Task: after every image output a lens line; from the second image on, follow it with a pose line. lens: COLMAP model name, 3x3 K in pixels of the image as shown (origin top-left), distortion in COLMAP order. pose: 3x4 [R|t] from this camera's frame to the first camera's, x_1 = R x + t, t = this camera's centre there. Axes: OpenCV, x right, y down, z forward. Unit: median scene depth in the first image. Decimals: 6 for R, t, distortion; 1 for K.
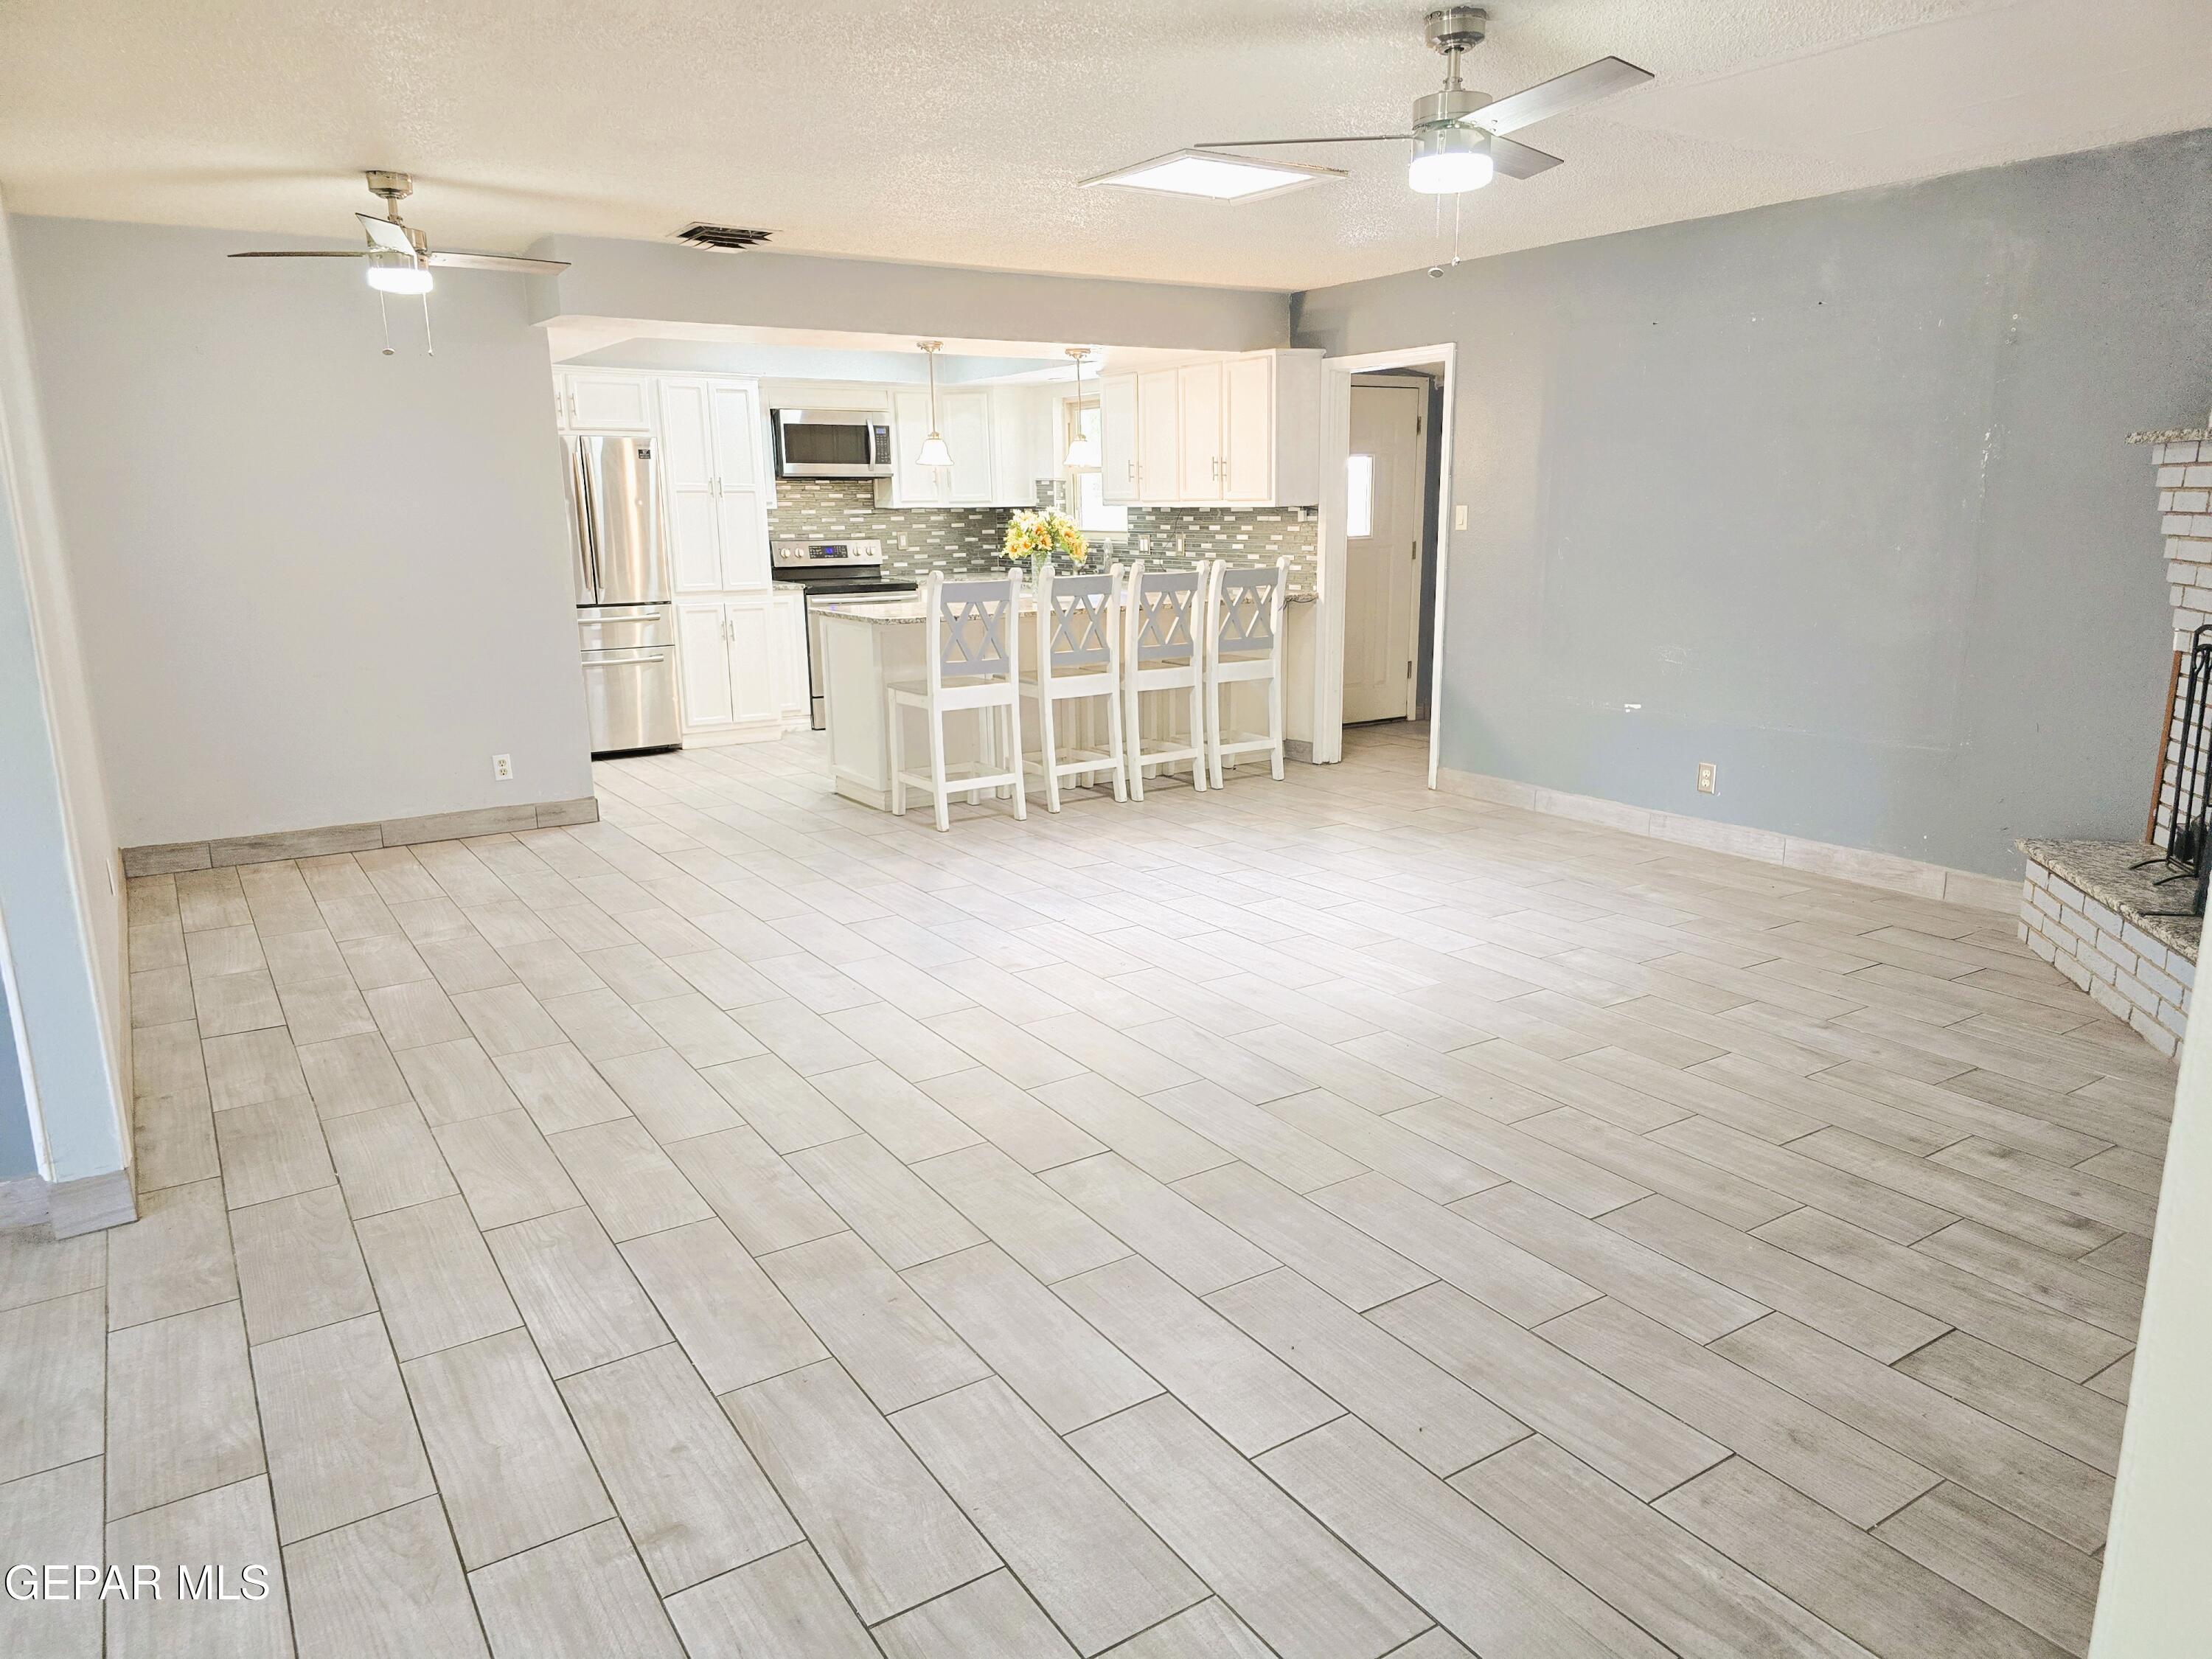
lens RADIAL K [[1504.7, 0, 1124.9], [0, 1504.7, 825.1], [0, 0, 1]] dist [0.043206, -0.032243]
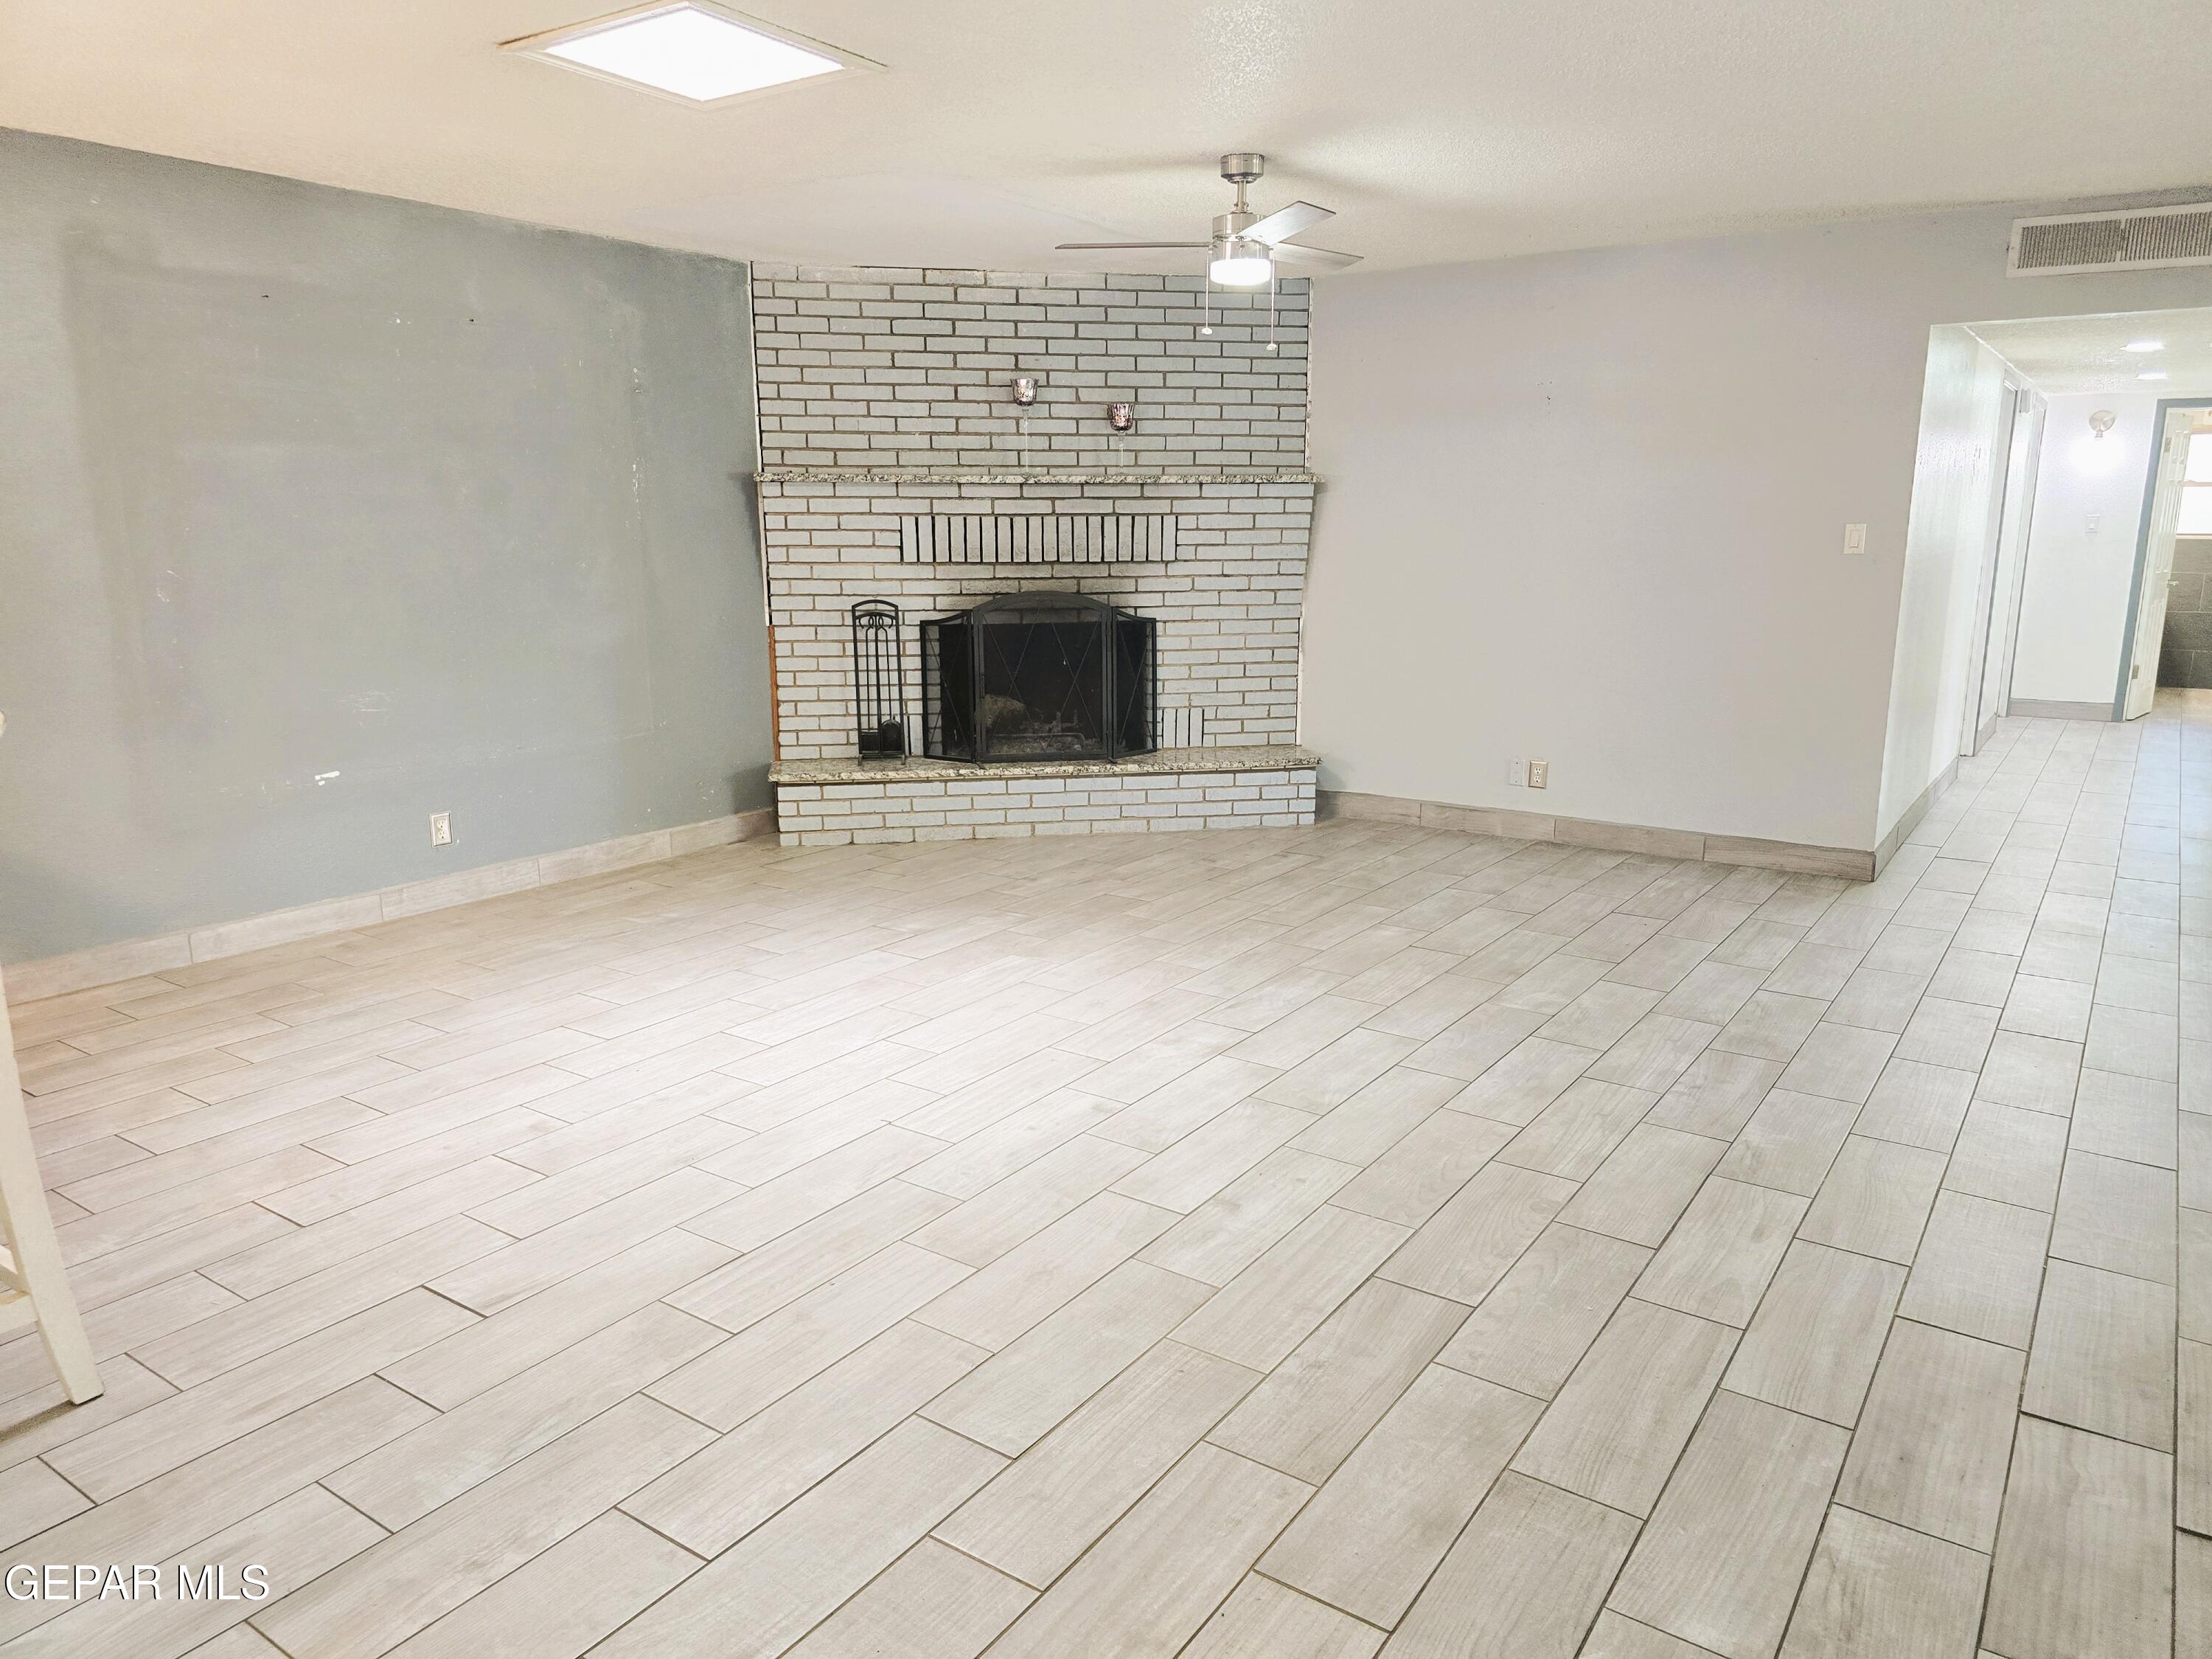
lens RADIAL K [[1504.7, 0, 1117.7], [0, 1504.7, 829.3], [0, 0, 1]] dist [0.043206, -0.032243]
pose [[-0.383868, -0.181786, 0.905317, -0.791926], [0.205050, 0.939169, 0.275528, -0.266890], [-0.900333, 0.291402, -0.323242, 1.261030]]
